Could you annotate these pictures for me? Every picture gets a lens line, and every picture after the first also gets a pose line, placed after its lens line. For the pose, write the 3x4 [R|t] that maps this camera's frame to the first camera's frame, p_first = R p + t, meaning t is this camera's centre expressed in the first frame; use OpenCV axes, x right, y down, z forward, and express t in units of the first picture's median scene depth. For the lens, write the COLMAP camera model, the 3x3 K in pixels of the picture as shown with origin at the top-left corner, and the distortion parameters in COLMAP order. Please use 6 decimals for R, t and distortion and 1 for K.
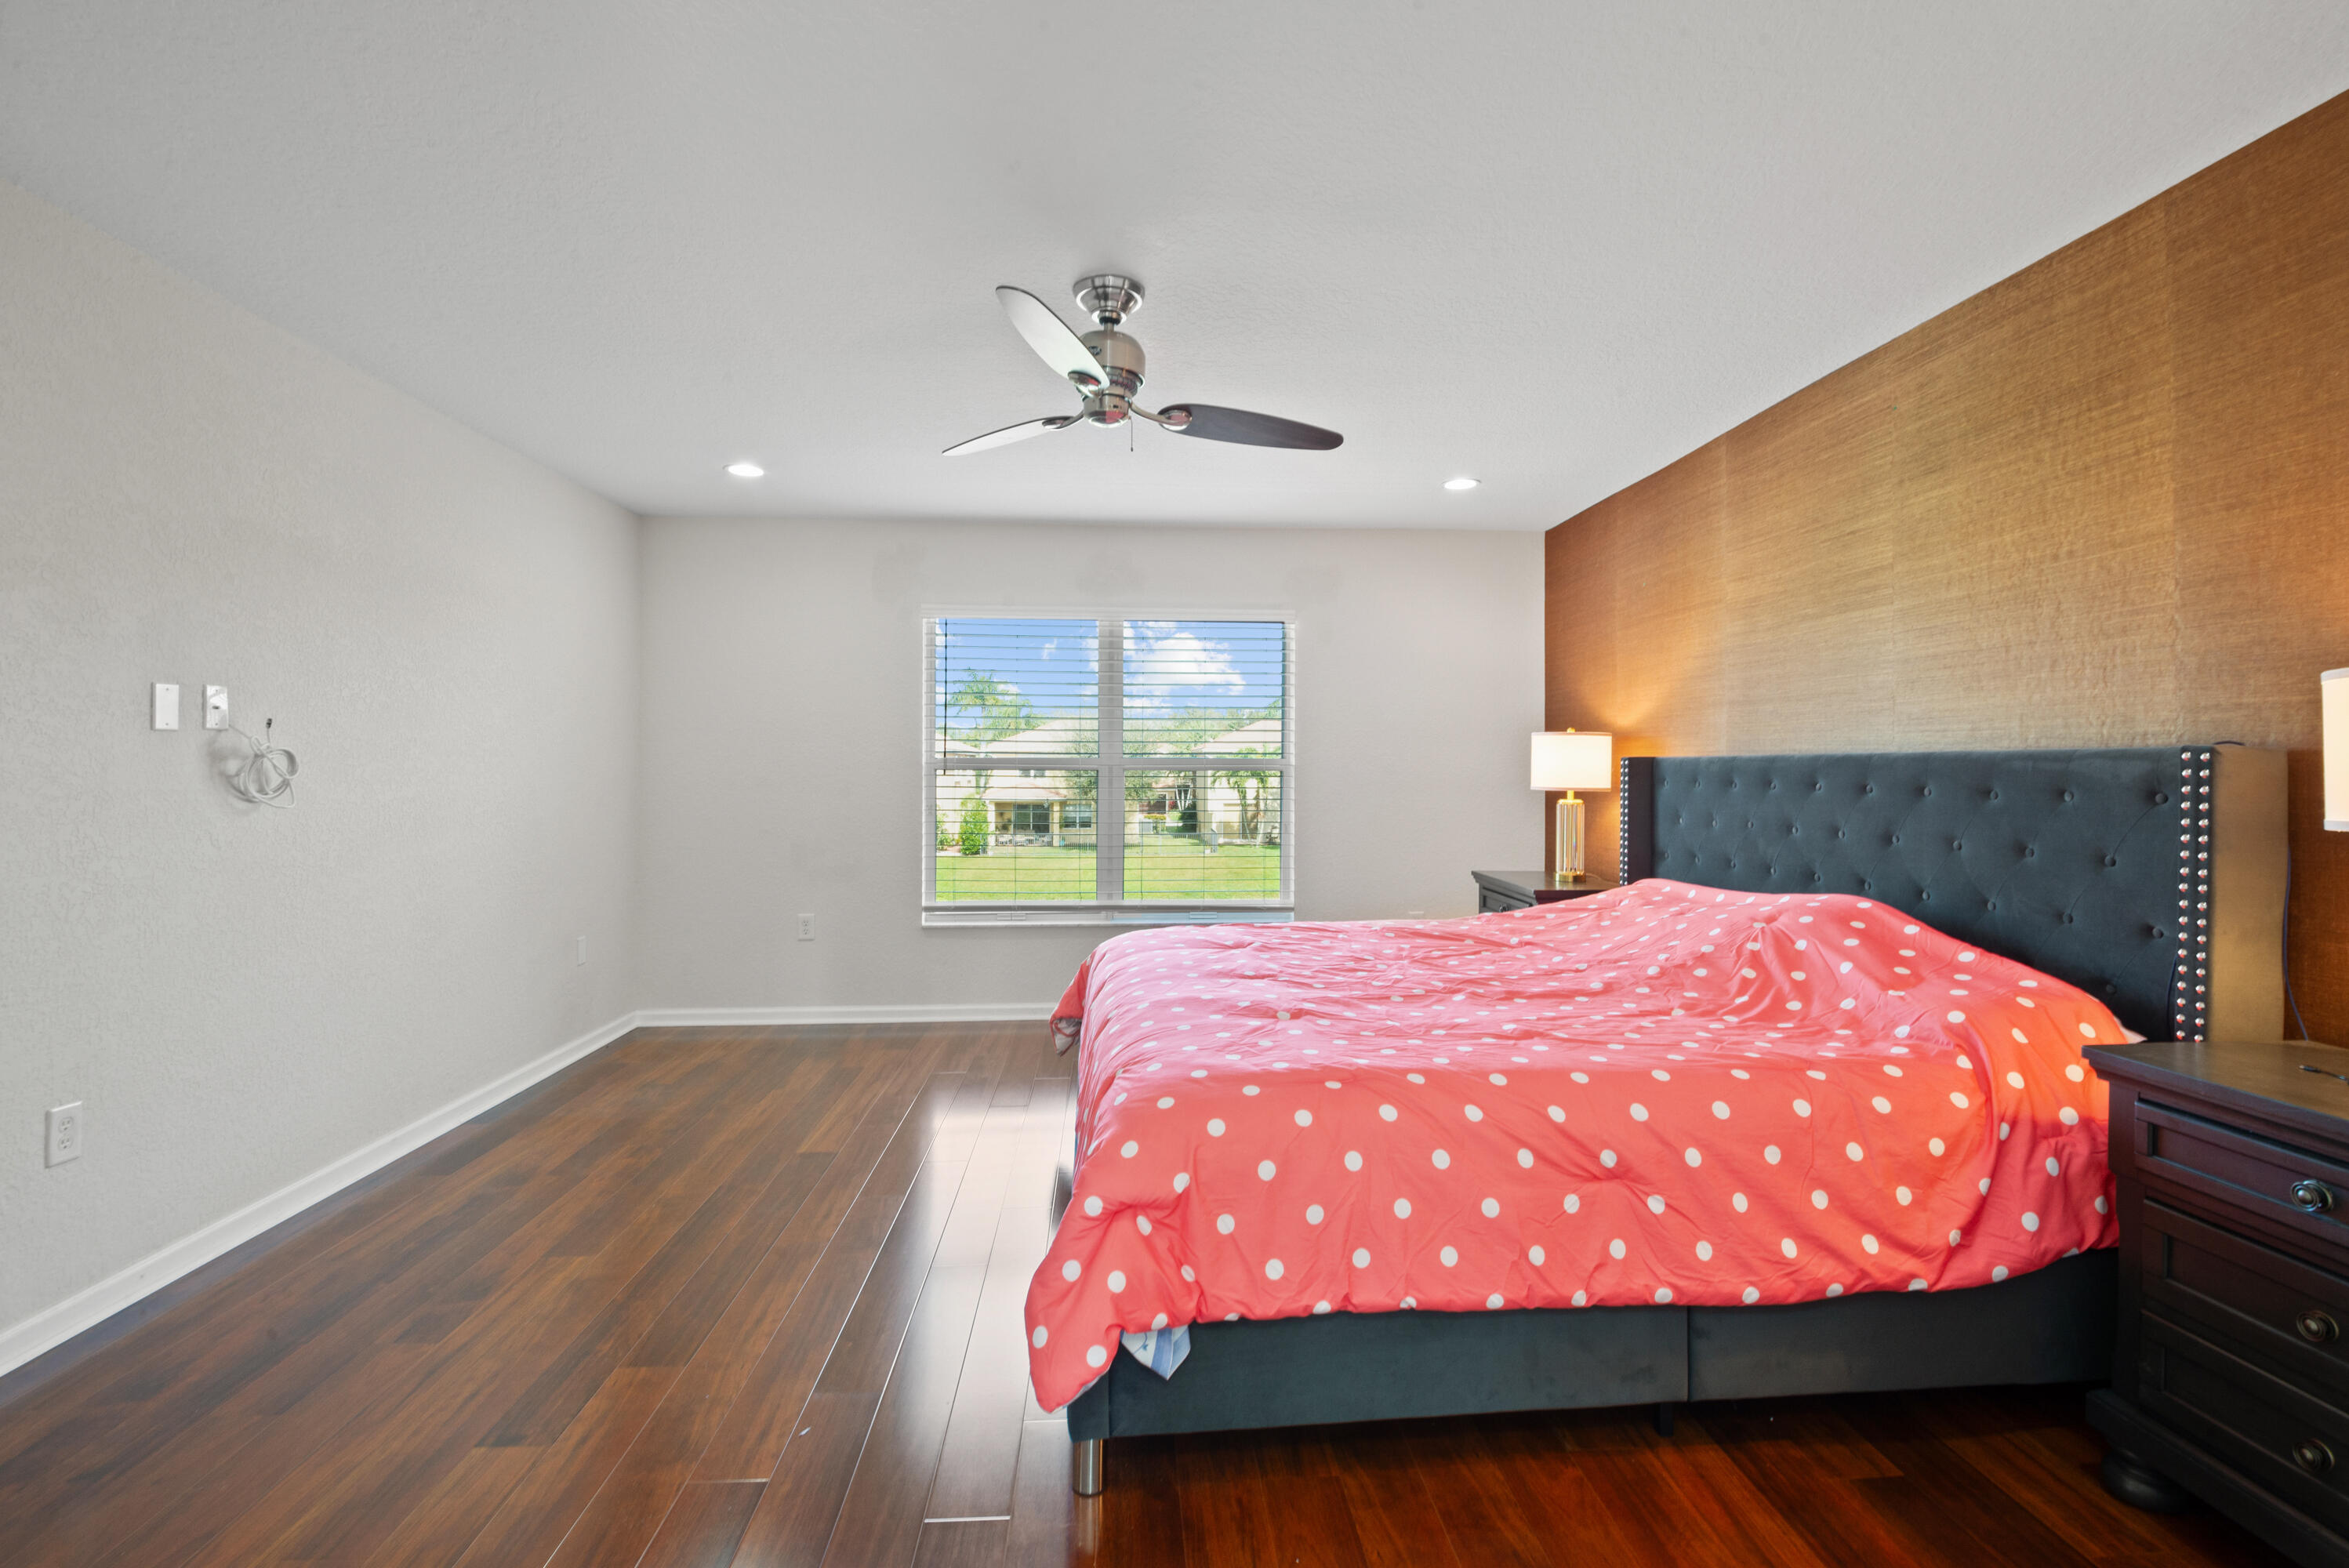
lens RADIAL K [[1075.1, 0, 1178.4], [0, 1075.1, 744.5], [0, 0, 1]] dist [-0.003041, -0.001136]
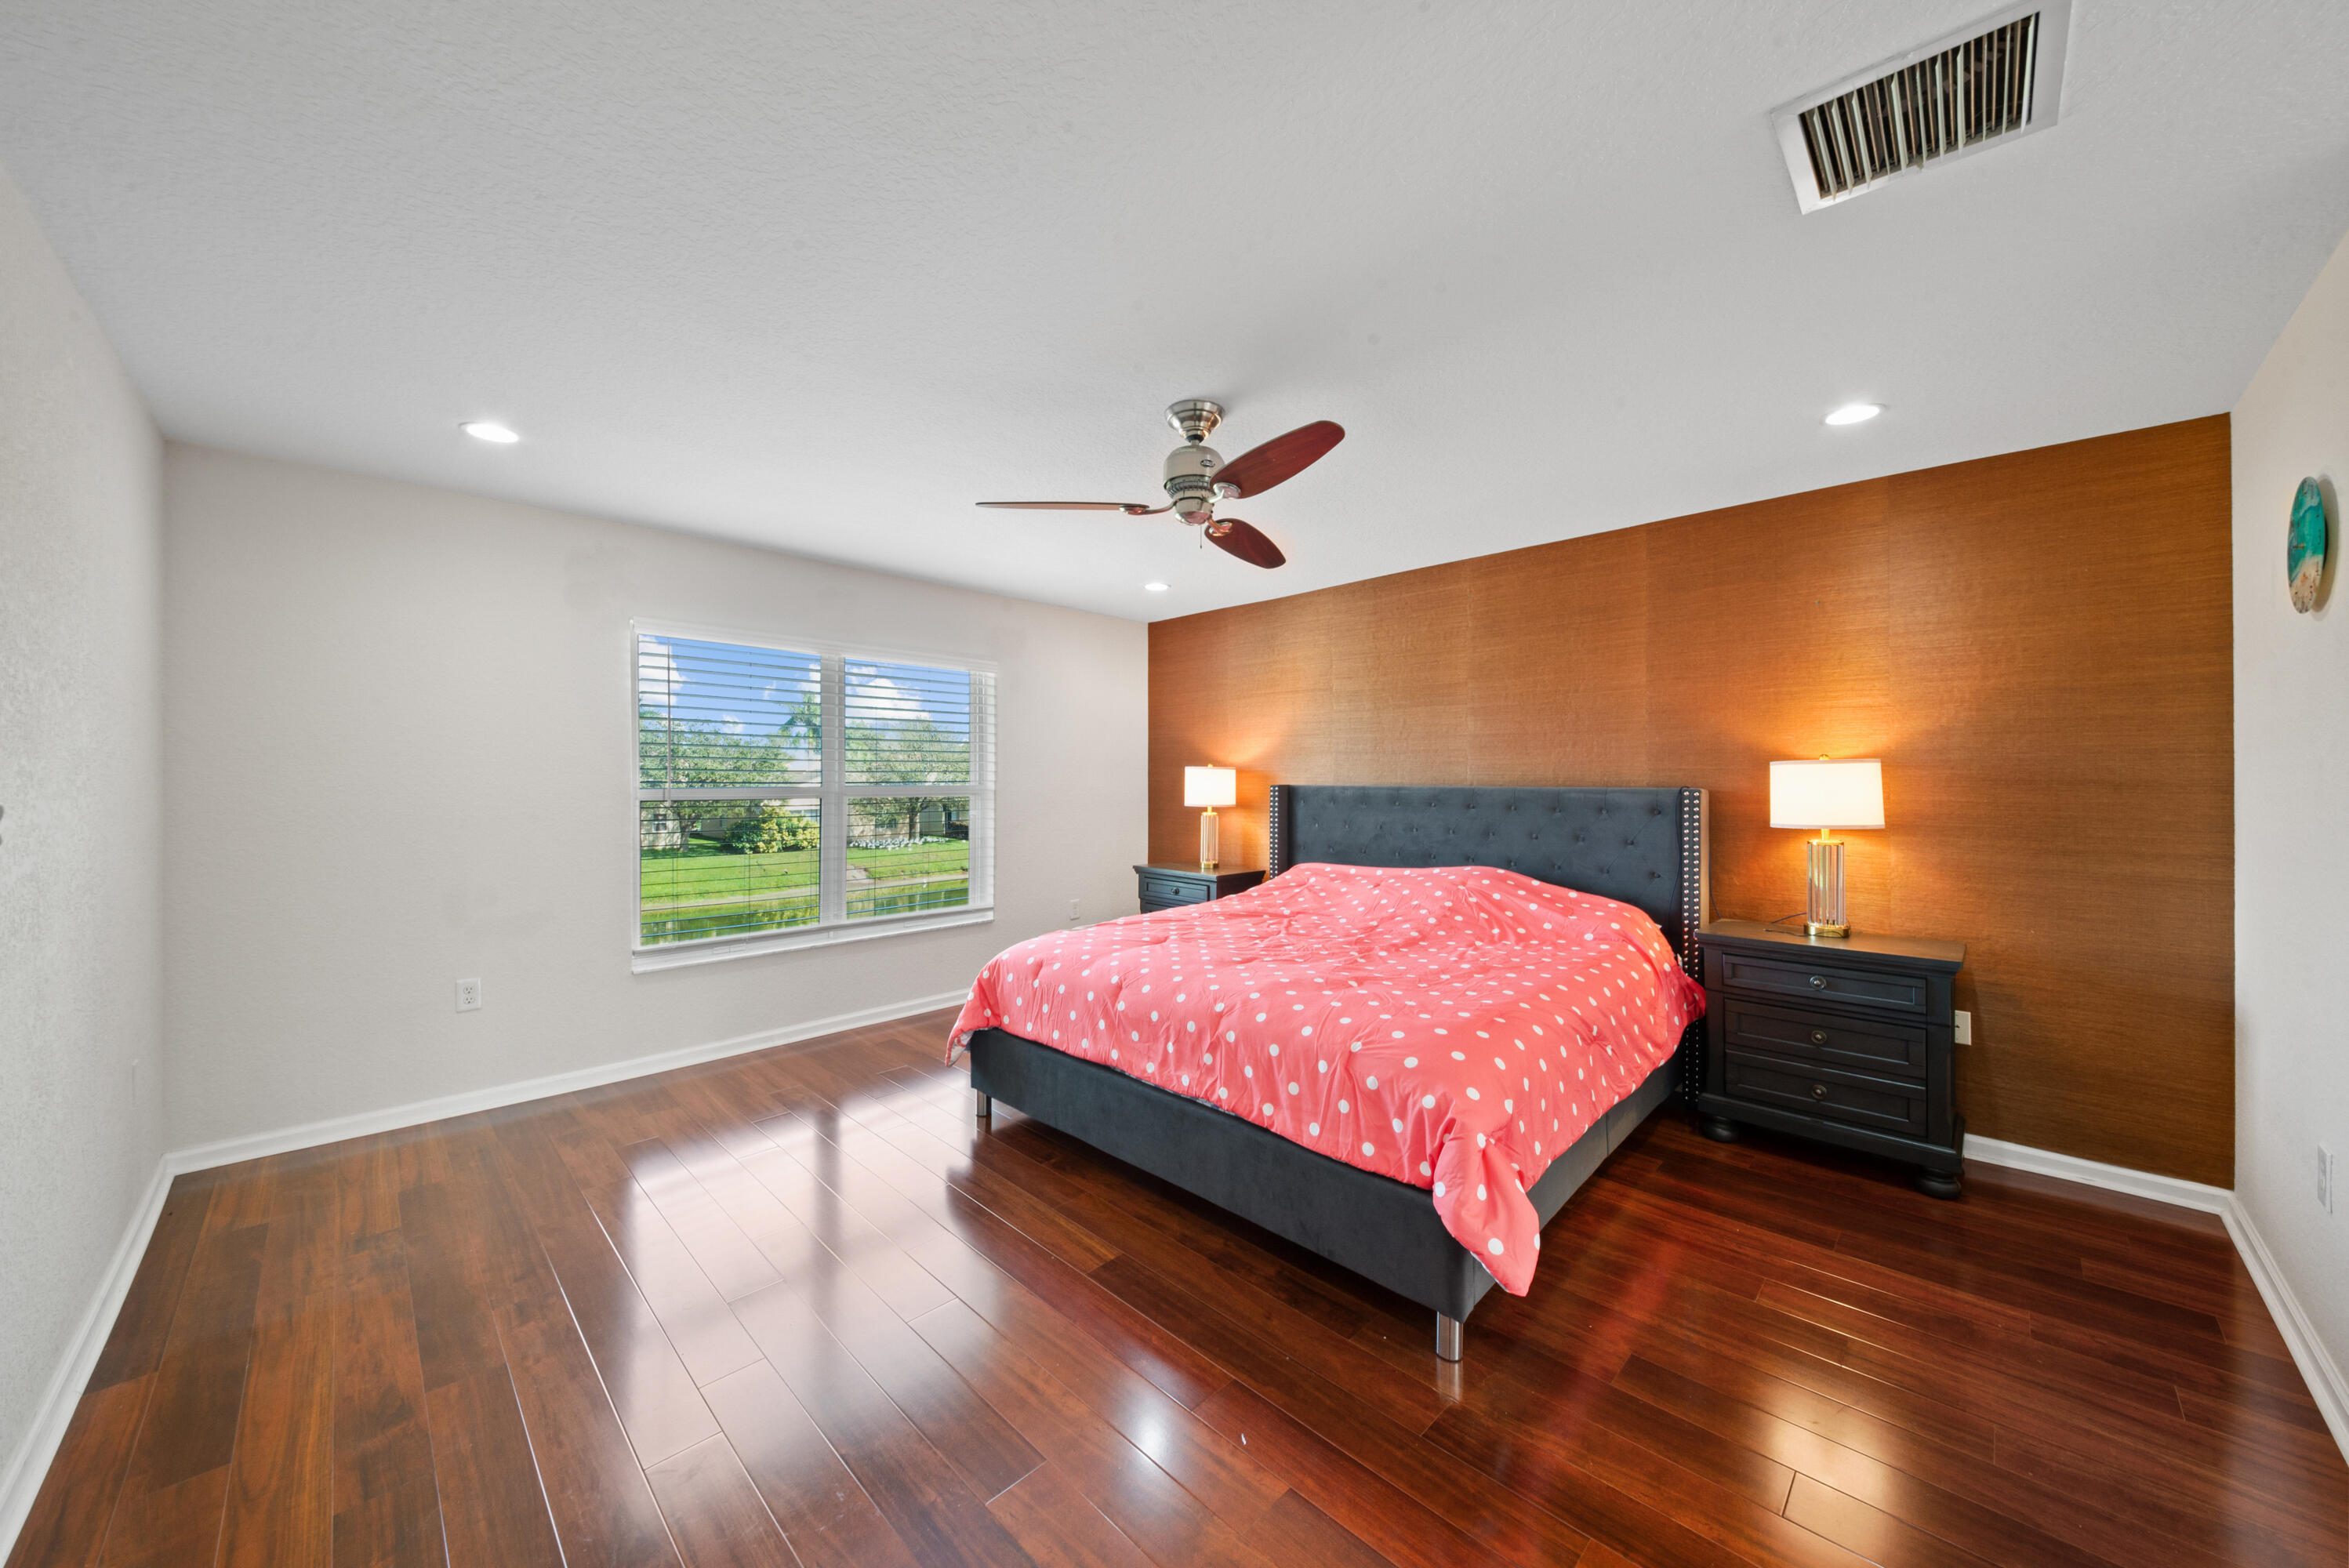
lens RADIAL K [[818.1, 0, 1176.7], [0, 818.1, 773.4], [0, 0, 1]] dist [0.027074, -0.012895]
pose [[0.748932, 0.002288, 0.662643, -0.645226], [-0.014326, 0.999816, 0.012739, -0.025535], [-0.662492, -0.019033, 0.748827, 0.295695]]
